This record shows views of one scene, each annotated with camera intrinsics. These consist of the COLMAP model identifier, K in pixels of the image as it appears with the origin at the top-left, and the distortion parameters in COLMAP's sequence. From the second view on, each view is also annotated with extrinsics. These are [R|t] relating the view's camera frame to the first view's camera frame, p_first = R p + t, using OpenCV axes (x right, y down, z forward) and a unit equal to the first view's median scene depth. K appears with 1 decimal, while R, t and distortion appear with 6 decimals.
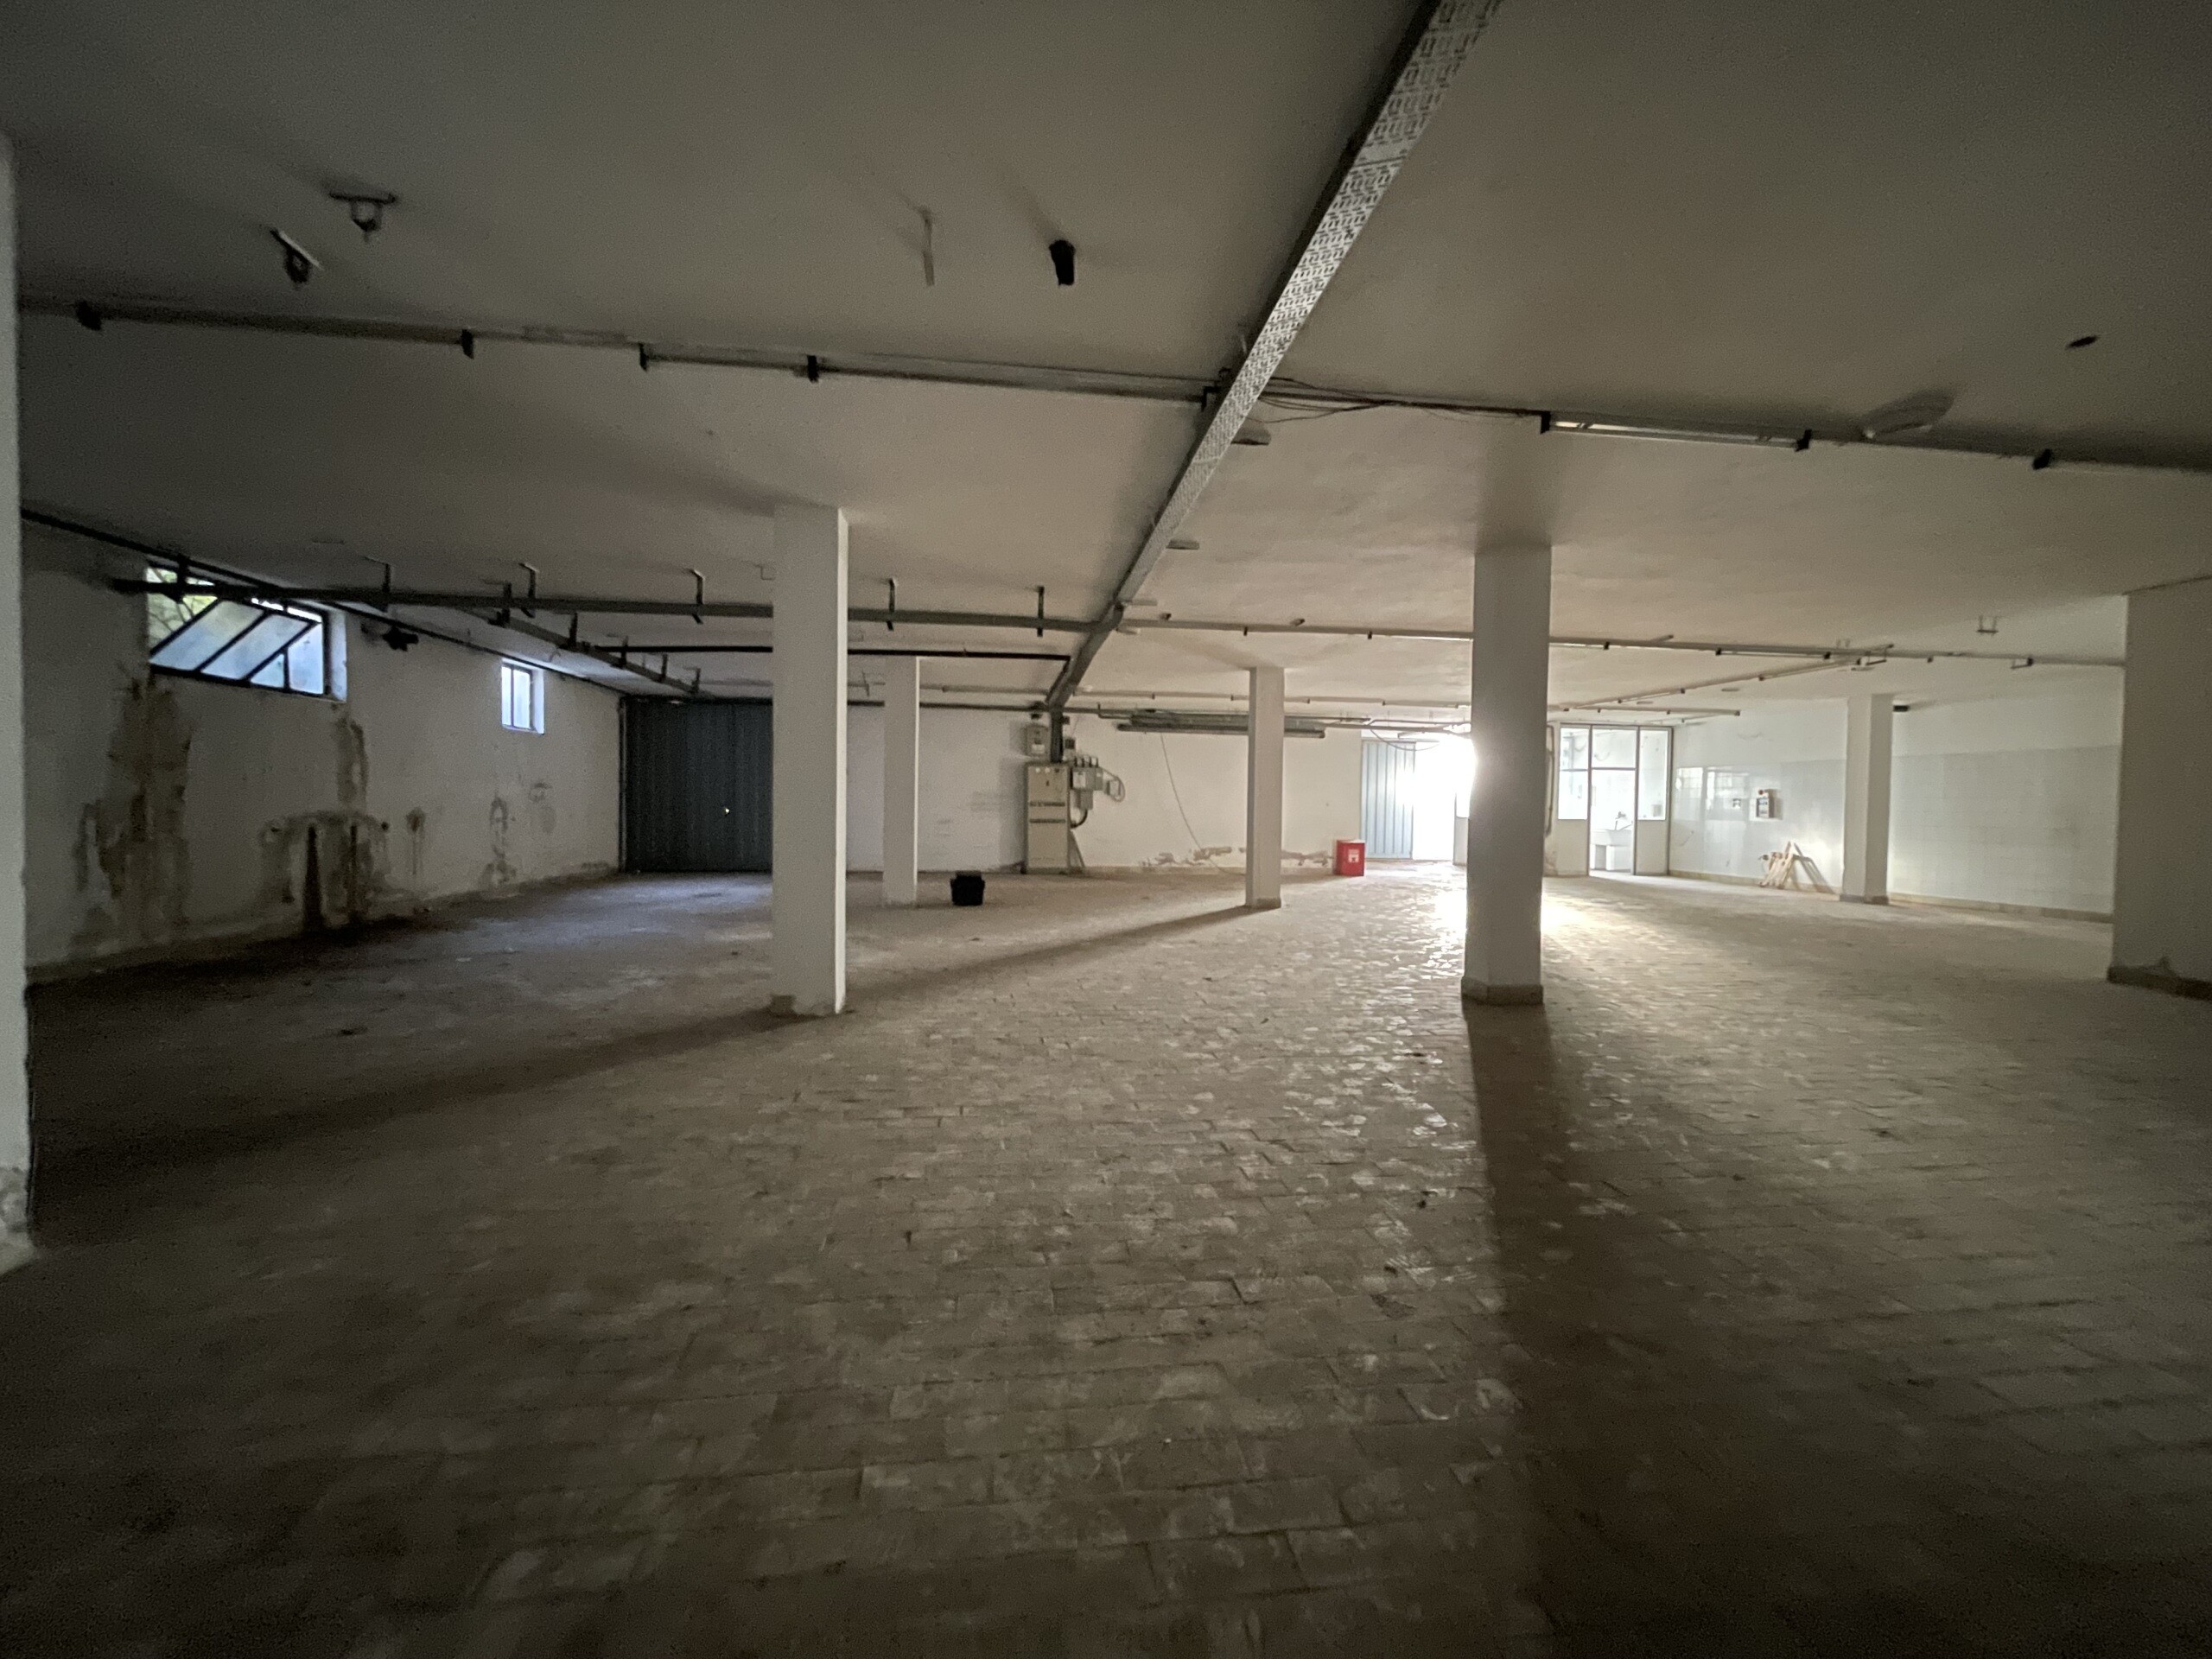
lens RADIAL K [[887.1, 0, 1104.5], [0, 887.1, 831.7], [0, 0, 1]] dist [-0.003061, -0.000400]
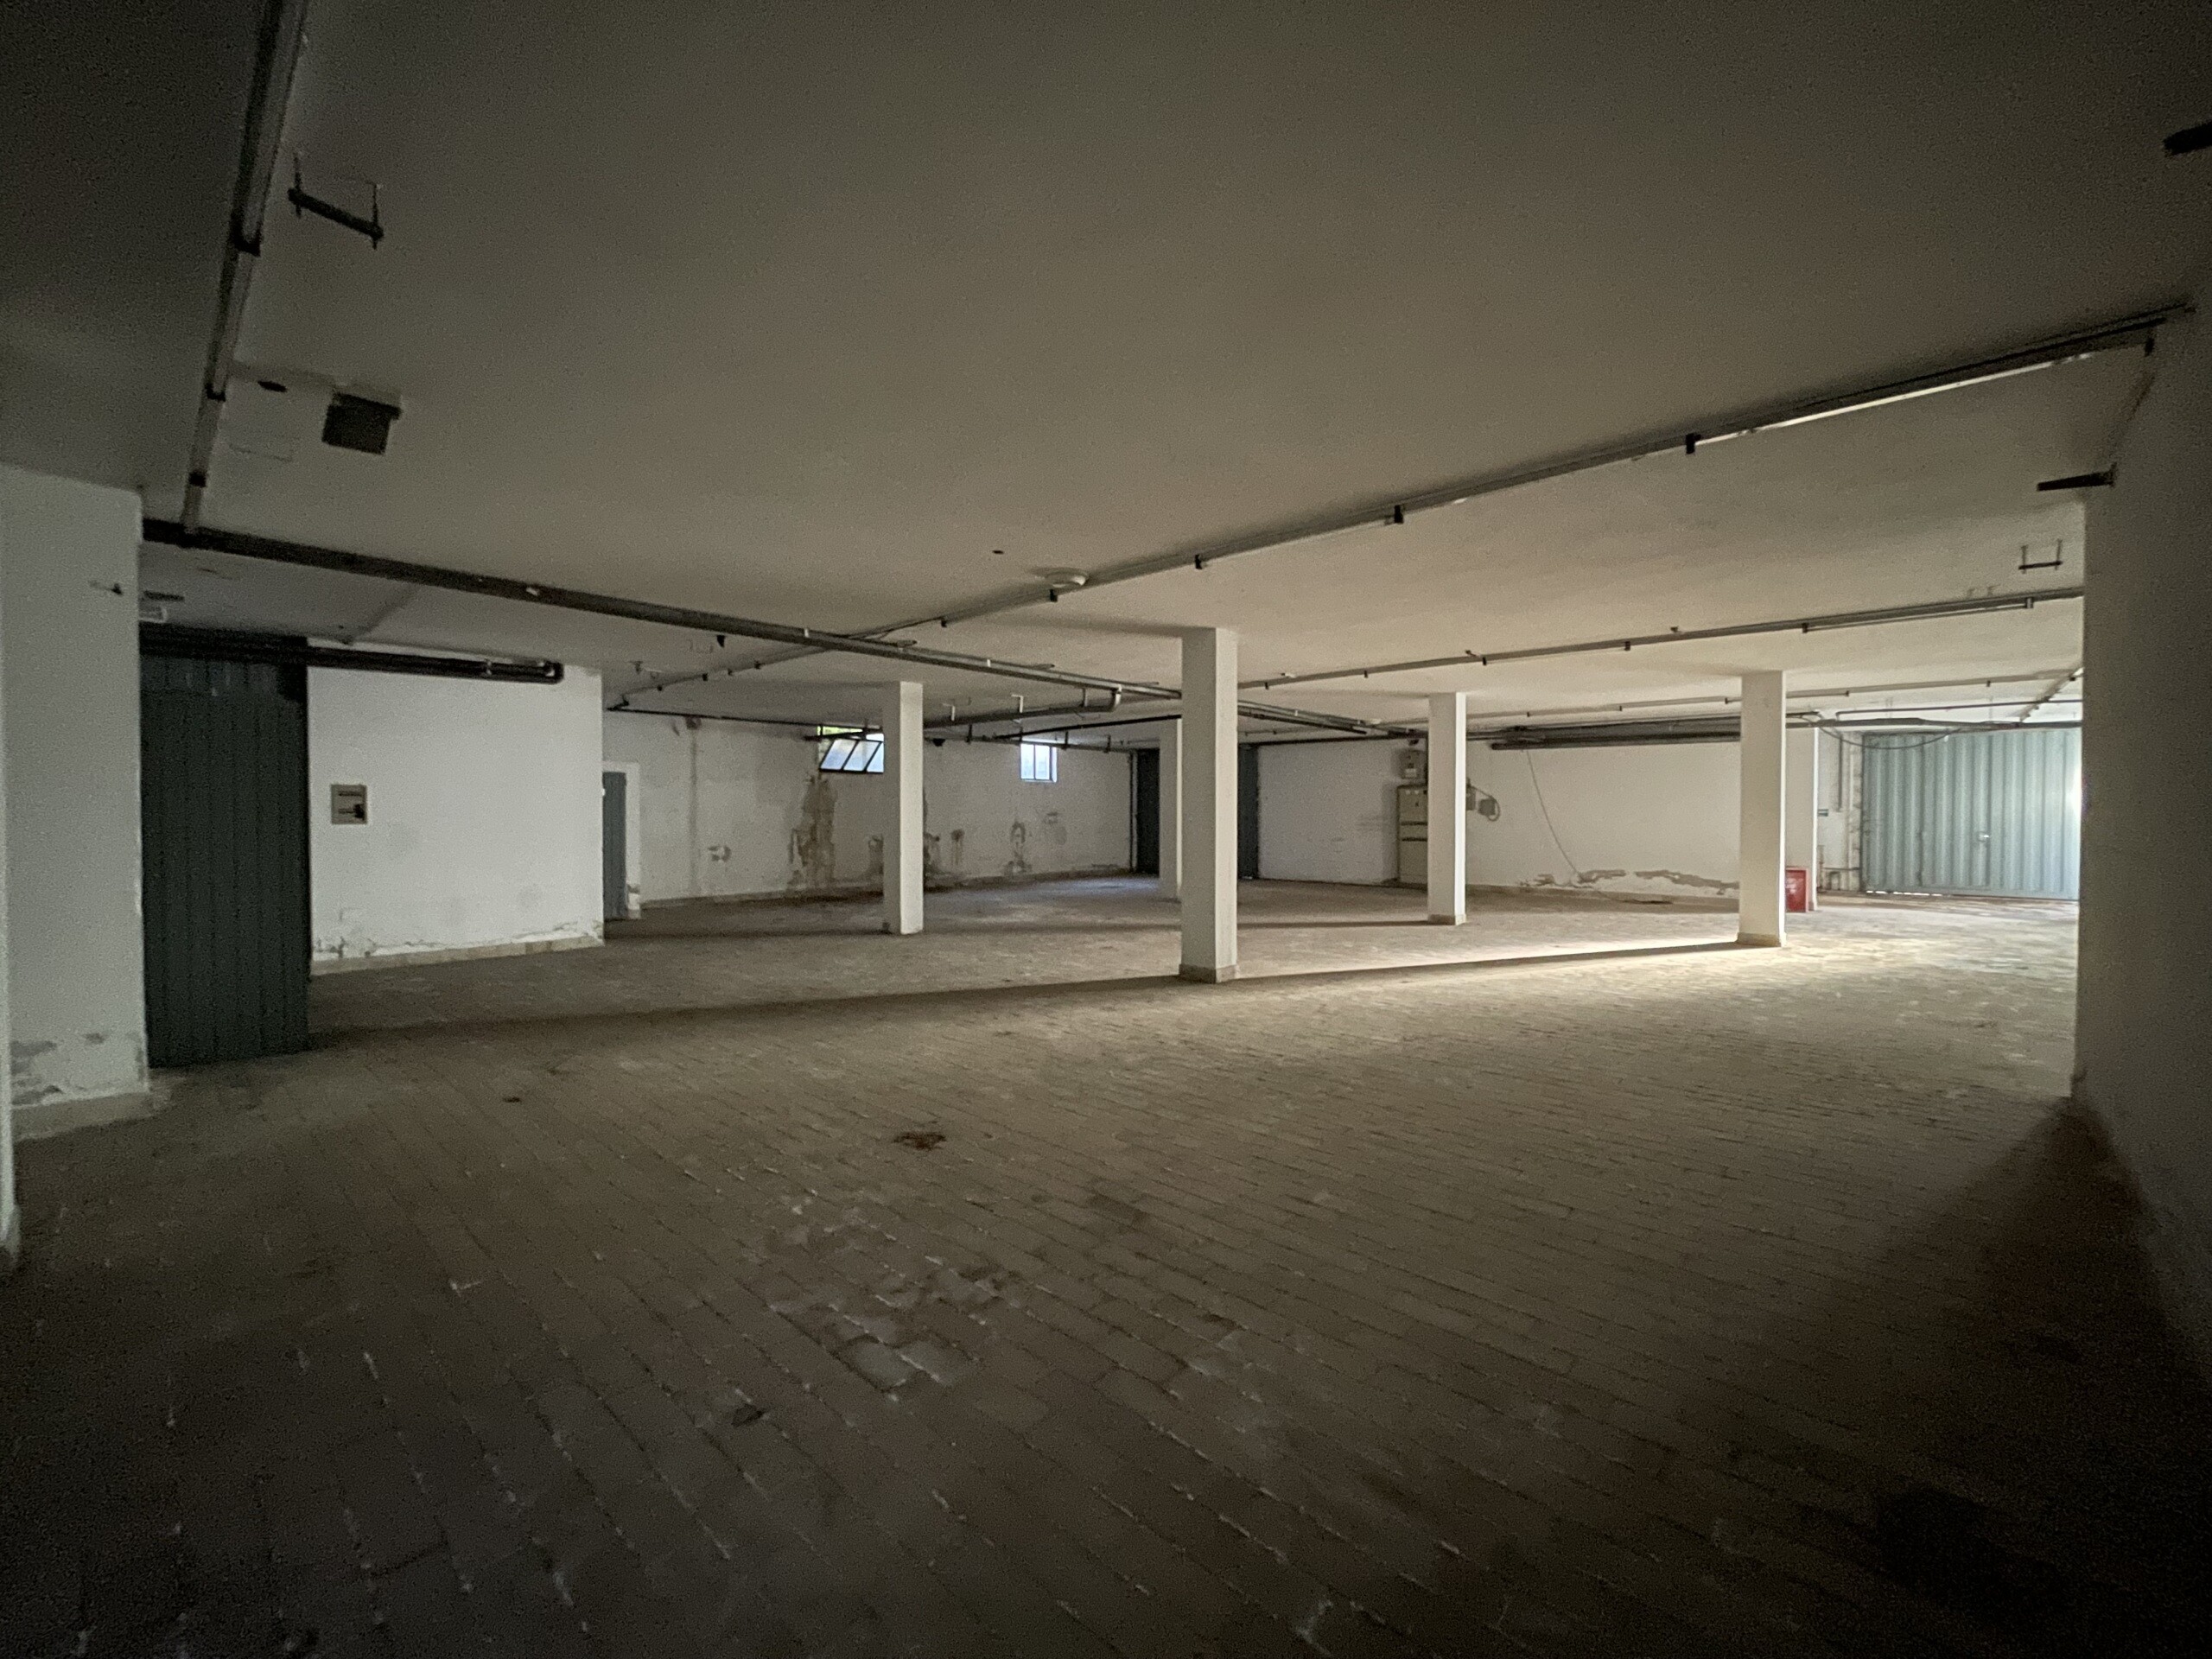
lens RADIAL K [[887.1, 0, 1104.5], [0, 887.1, 831.7], [0, 0, 1]] dist [-0.003061, -0.000400]
pose [[0.649813, 0.003122, -0.760088, 0.806324], [-0.016495, 0.999814, -0.009994, -0.006968], [0.759915, 0.019032, 0.649744, 0.028629]]
